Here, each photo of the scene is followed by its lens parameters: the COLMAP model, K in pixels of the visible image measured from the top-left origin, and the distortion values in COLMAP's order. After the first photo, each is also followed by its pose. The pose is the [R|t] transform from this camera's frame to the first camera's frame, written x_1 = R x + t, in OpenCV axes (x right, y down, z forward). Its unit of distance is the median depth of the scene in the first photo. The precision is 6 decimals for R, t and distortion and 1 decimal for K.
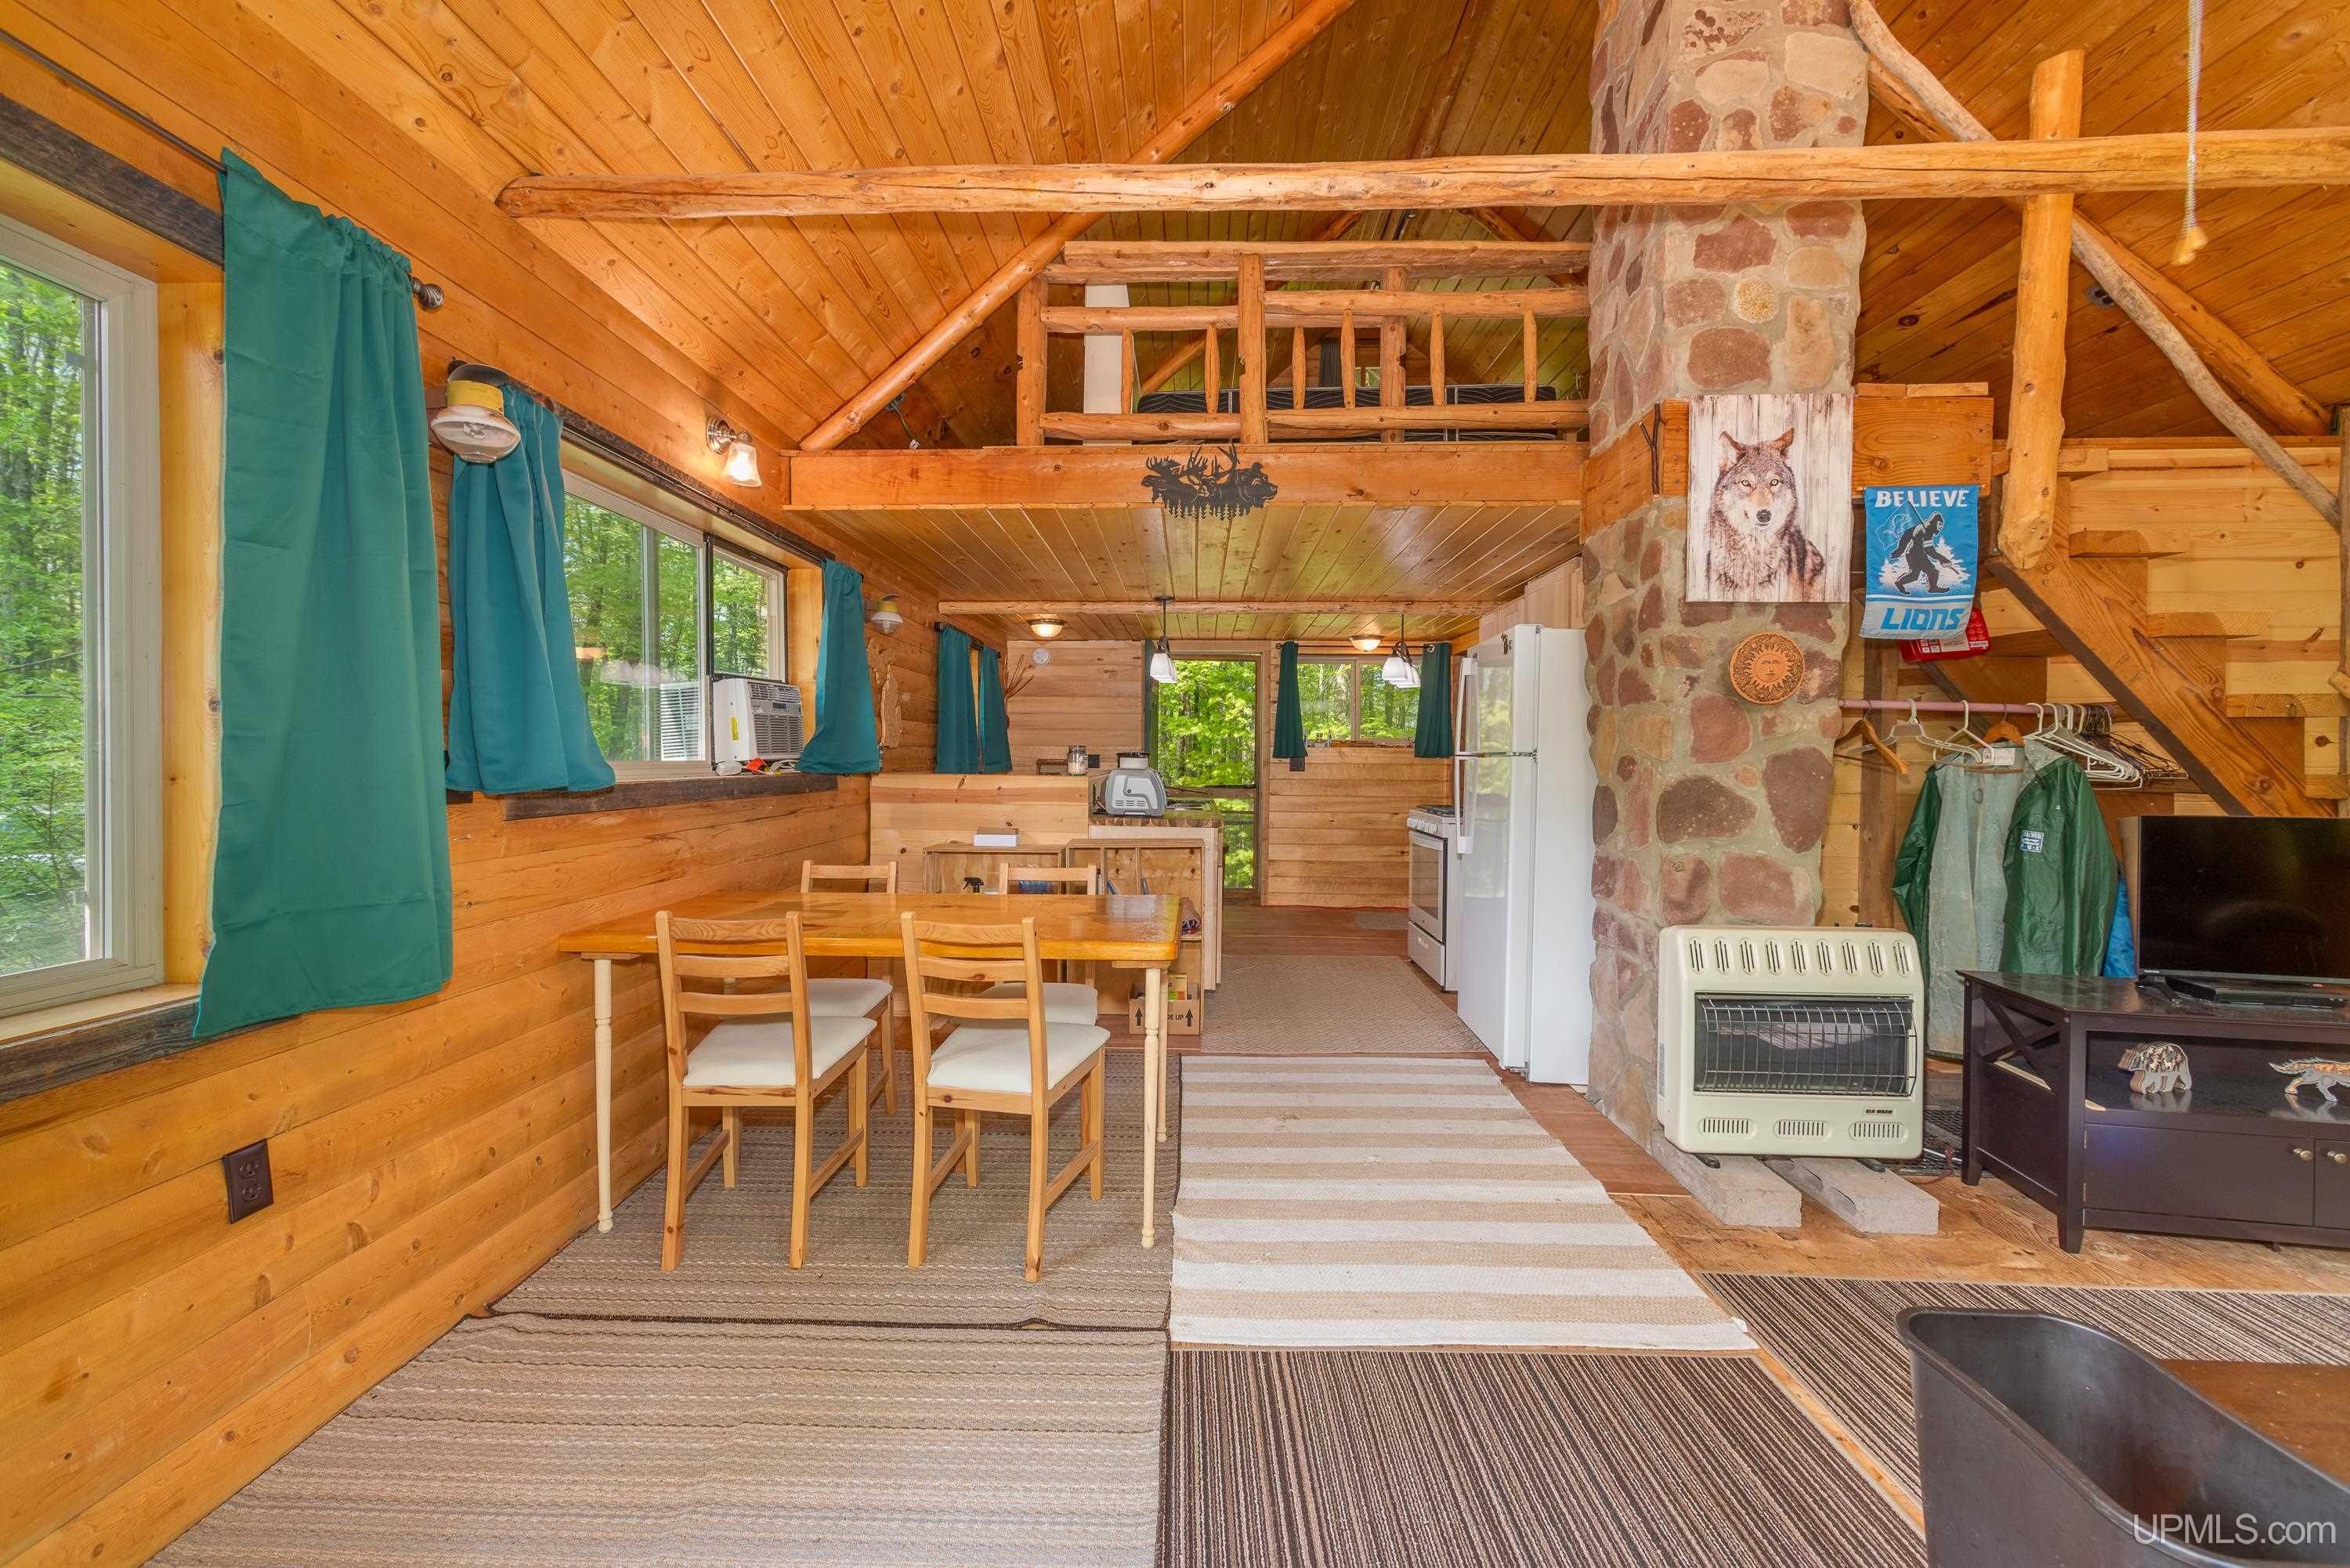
lens RADIAL K [[934.6, 0, 1175.0], [0, 934.6, 784.0], [0, 0, 1]] dist [-0.000912, -0.000314]
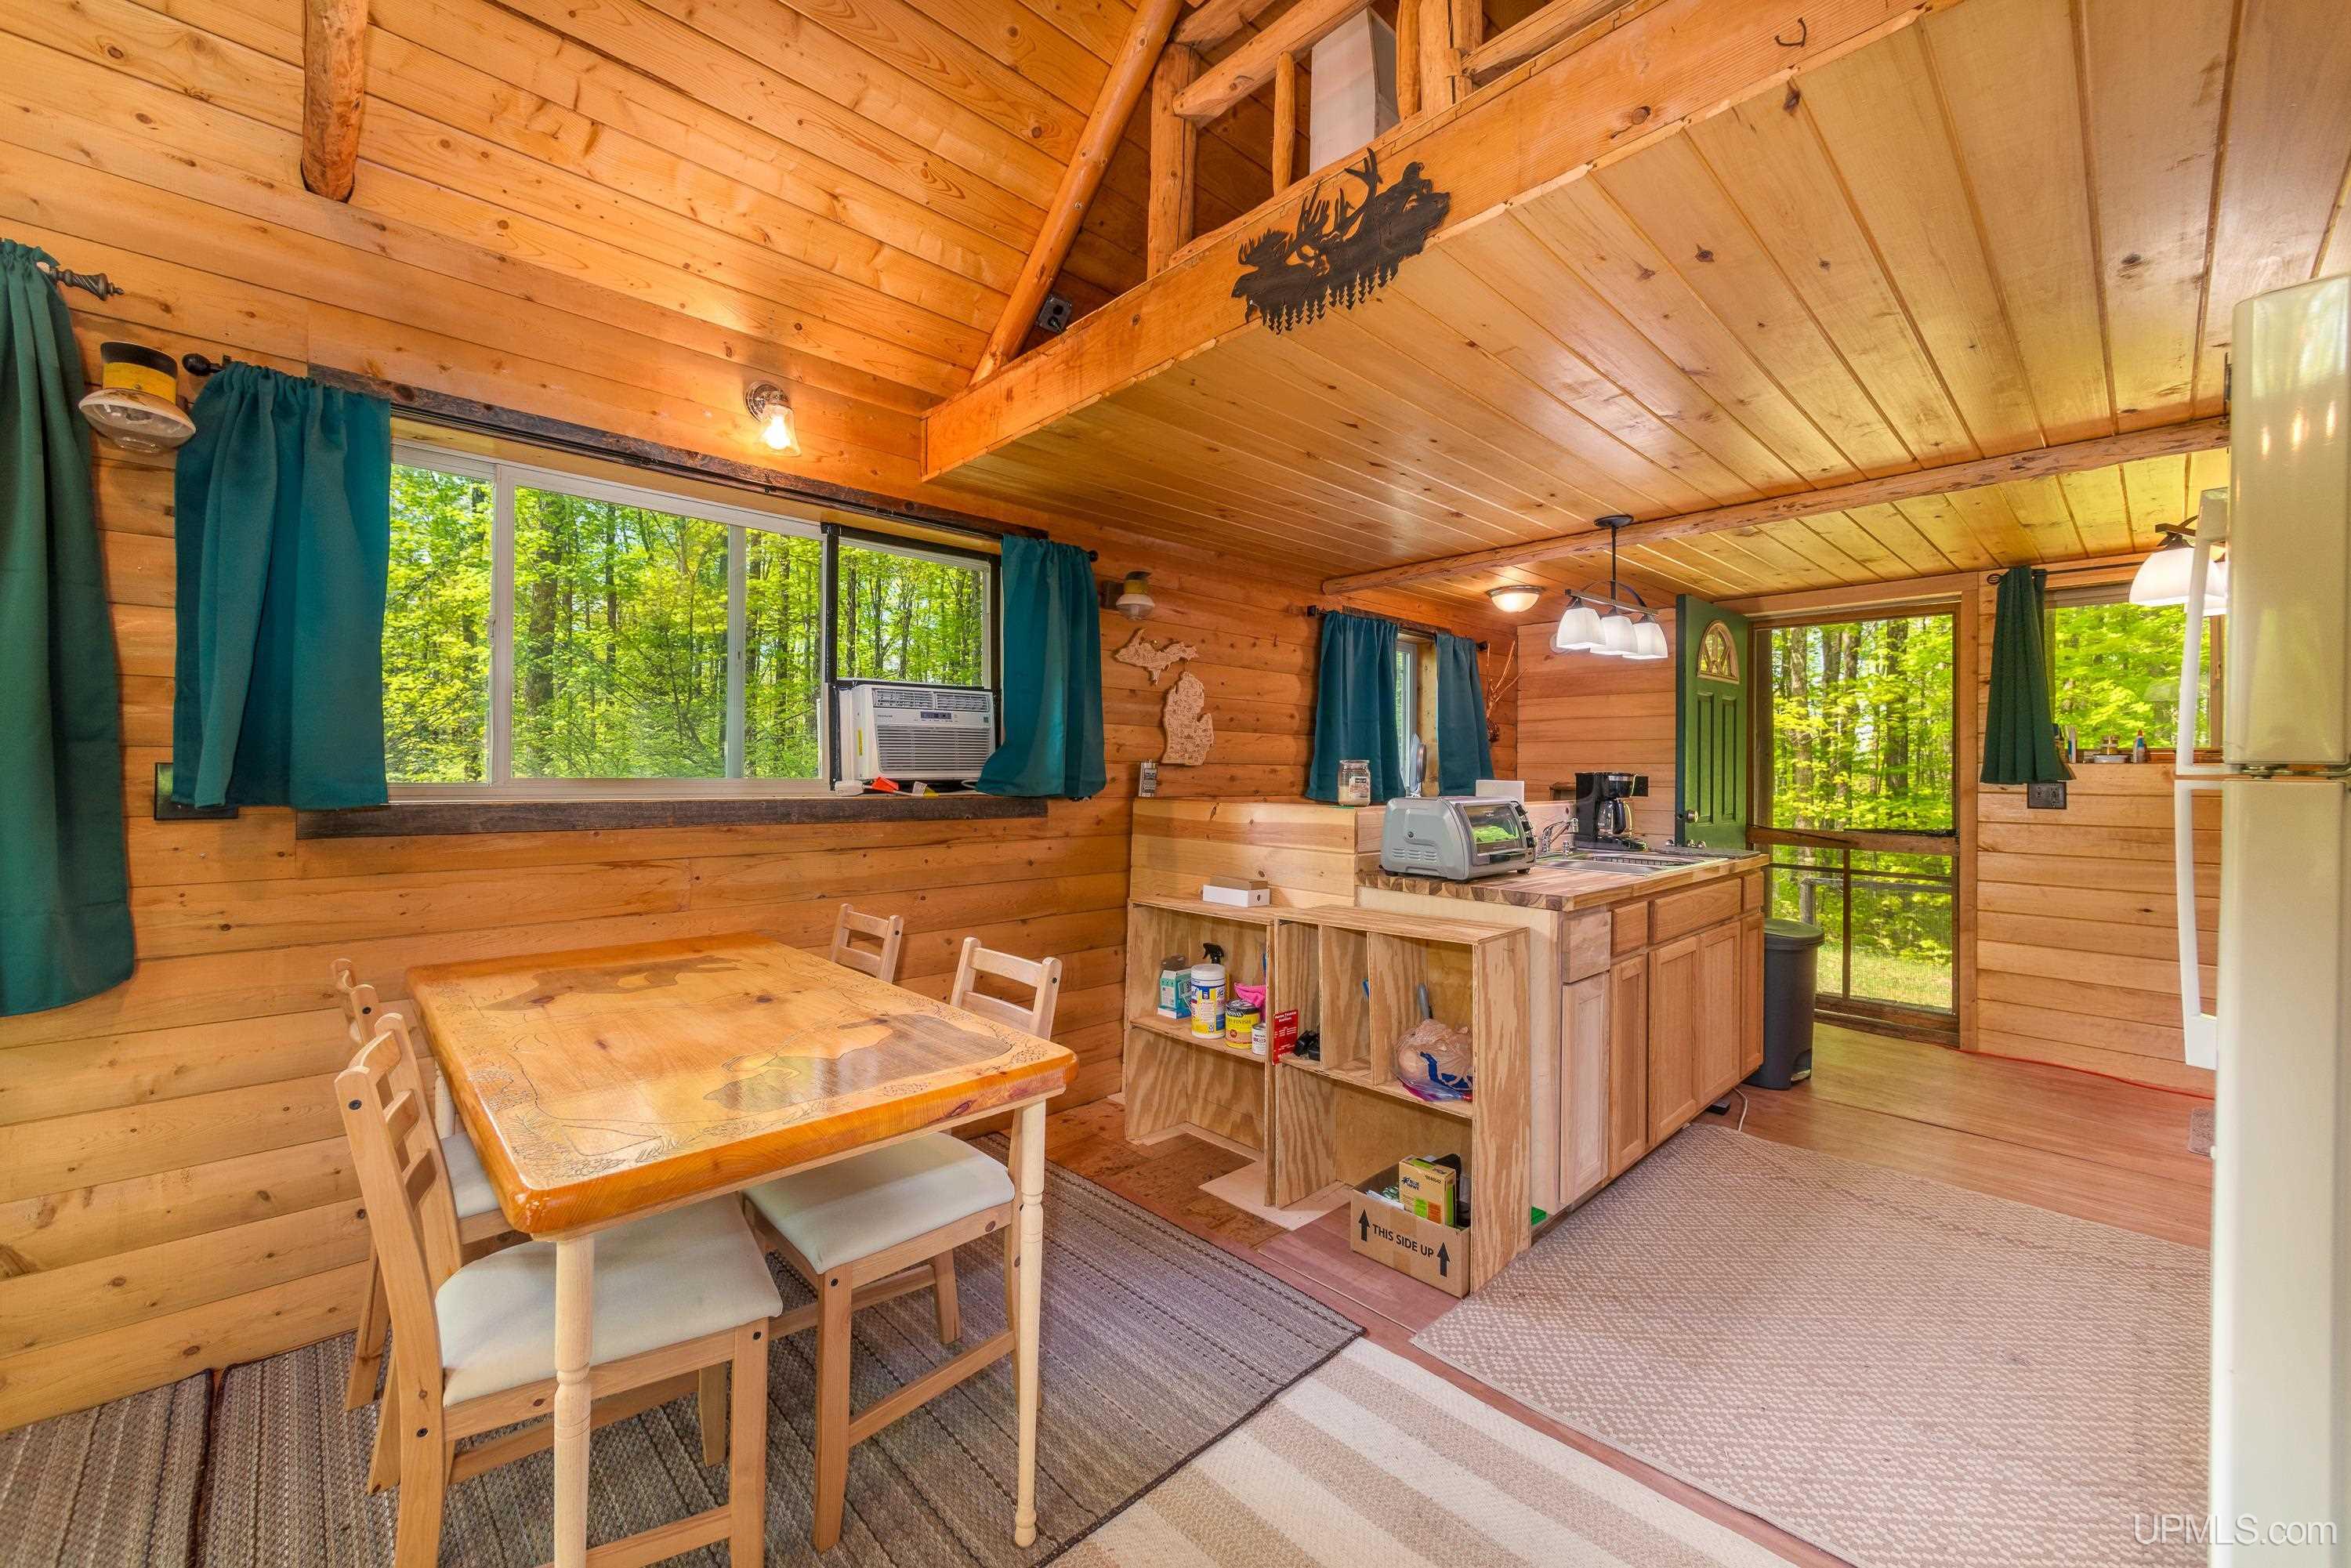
lens RADIAL K [[927.0, 0, 1175.5], [0, 927.0, 784.0], [0, 0, 1]] dist [0.002849, 0.000135]
pose [[0.700938, 0.011332, -0.713133, 0.414447], [-0.027612, 0.999555, -0.011256, -0.022221], [0.712688, 0.027581, 0.700939, 0.709742]]
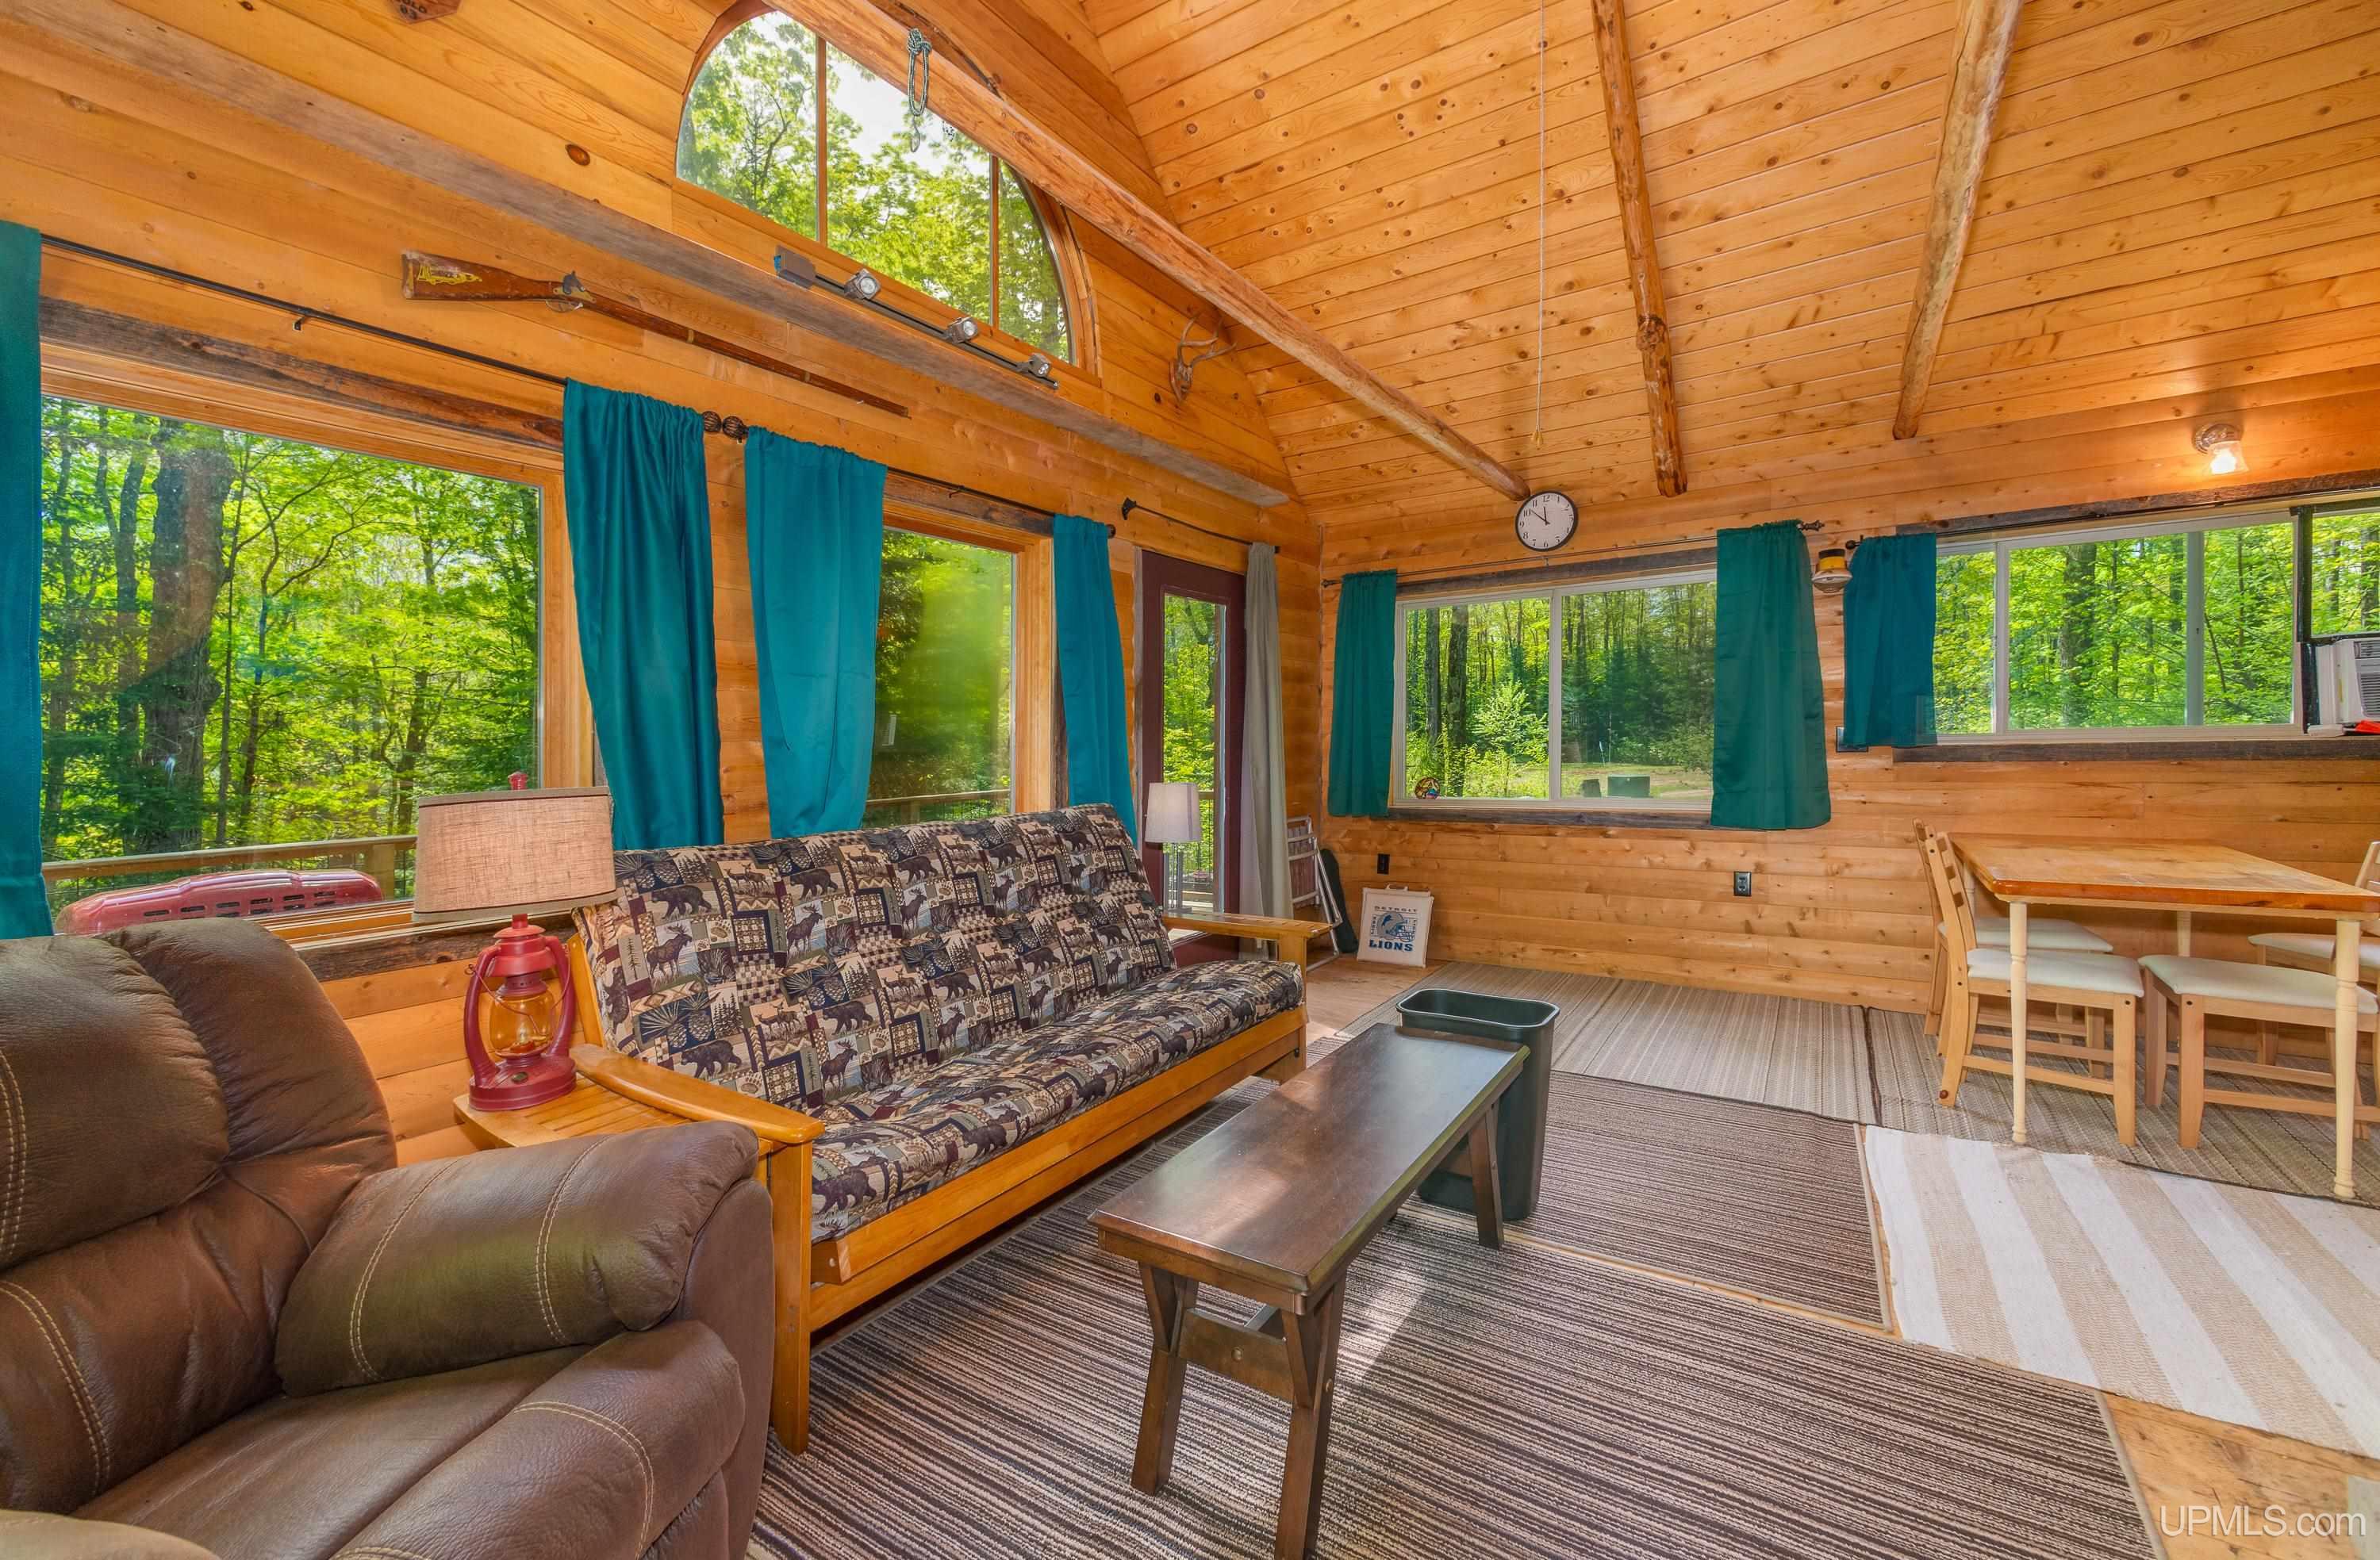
lens RADIAL K [[984.6, 0, 1165.4], [0, 984.6, 755.0], [0, 0, 1]] dist [0.009456, 0.000477]
pose [[-0.544091, 0.018699, -0.838818, 1.298095], [-0.003799, 0.999686, 0.024750, -0.014915], [0.839018, 0.016653, -0.543849, 0.621463]]
